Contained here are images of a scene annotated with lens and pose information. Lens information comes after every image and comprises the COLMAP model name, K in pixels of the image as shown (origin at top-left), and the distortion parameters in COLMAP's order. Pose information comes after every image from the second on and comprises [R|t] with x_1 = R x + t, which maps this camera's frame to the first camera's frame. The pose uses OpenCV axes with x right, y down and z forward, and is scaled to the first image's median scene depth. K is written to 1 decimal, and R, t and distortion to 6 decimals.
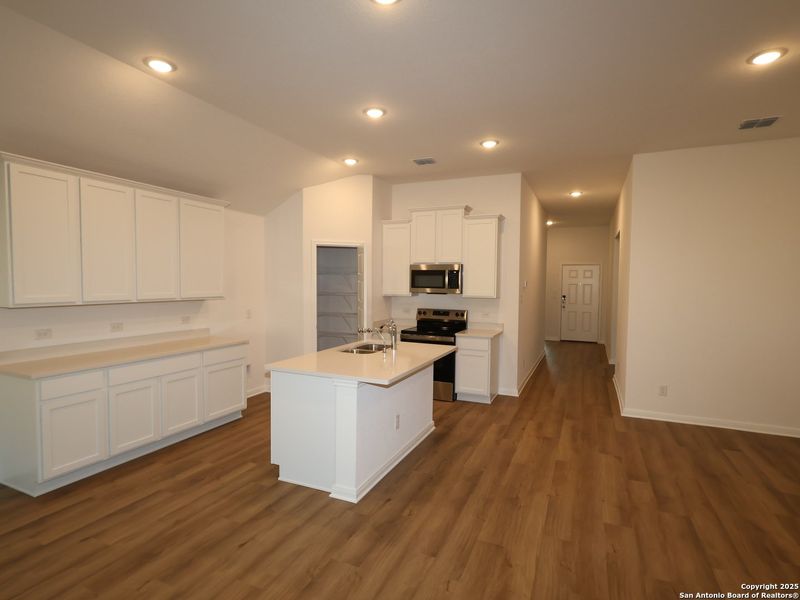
lens RADIAL K [[419.1, 0, 402.8], [0, 419.1, 298.6], [0, 0, 1]] dist [-0.002263, 0.002035]
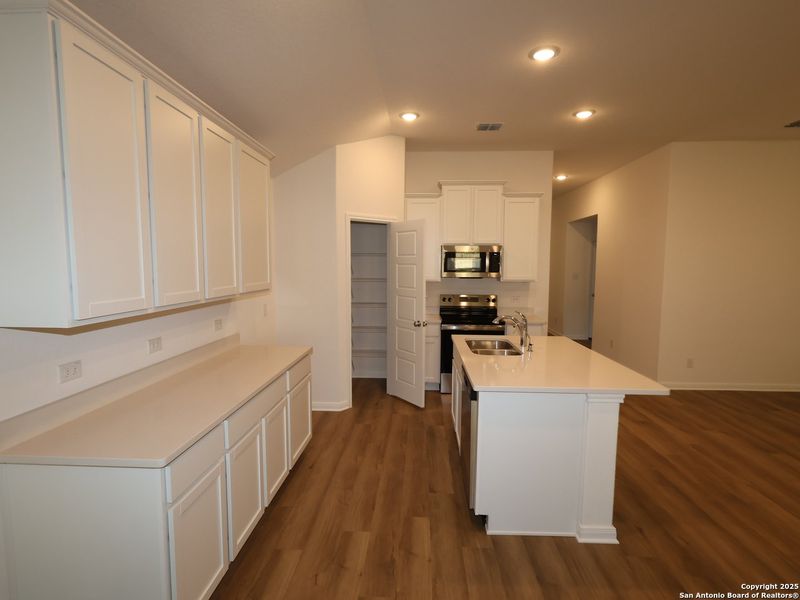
lens RADIAL K [[419.1, 0, 403.8], [0, 419.1, 300.0], [0, 0, 1]] dist [-0.002263, 0.002035]
pose [[0.929283, -0.038733, 0.367333, -0.479799], [0.016848, 0.997897, 0.062600, -0.028417], [-0.368985, -0.051984, 0.927981, 0.256208]]
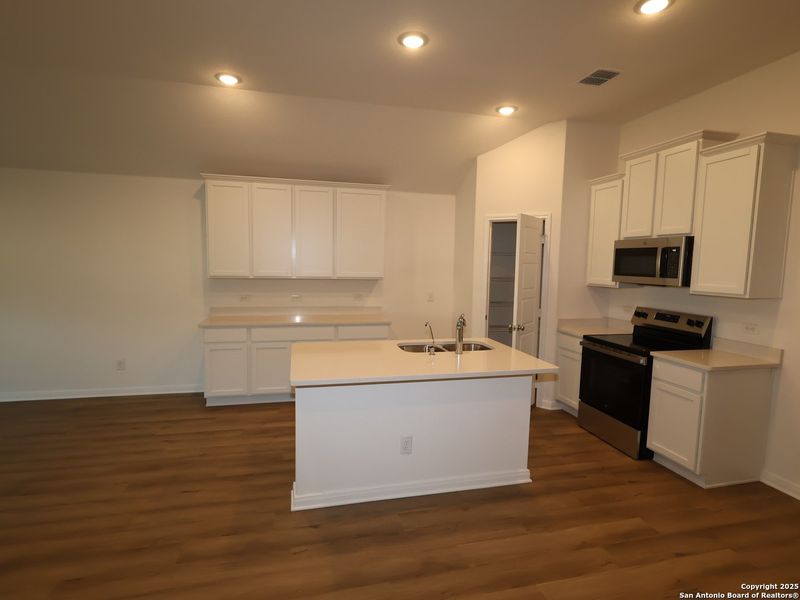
lens RADIAL K [[419.1, 0, 398.0], [0, 419.1, 301.1], [0, 0, 1]] dist [-0.002263, 0.002035]
pose [[0.616497, 0.072428, -0.784019, 0.418891], [-0.046918, 0.997370, 0.055244, -0.006317], [0.785958, 0.002727, 0.618274, 0.385754]]
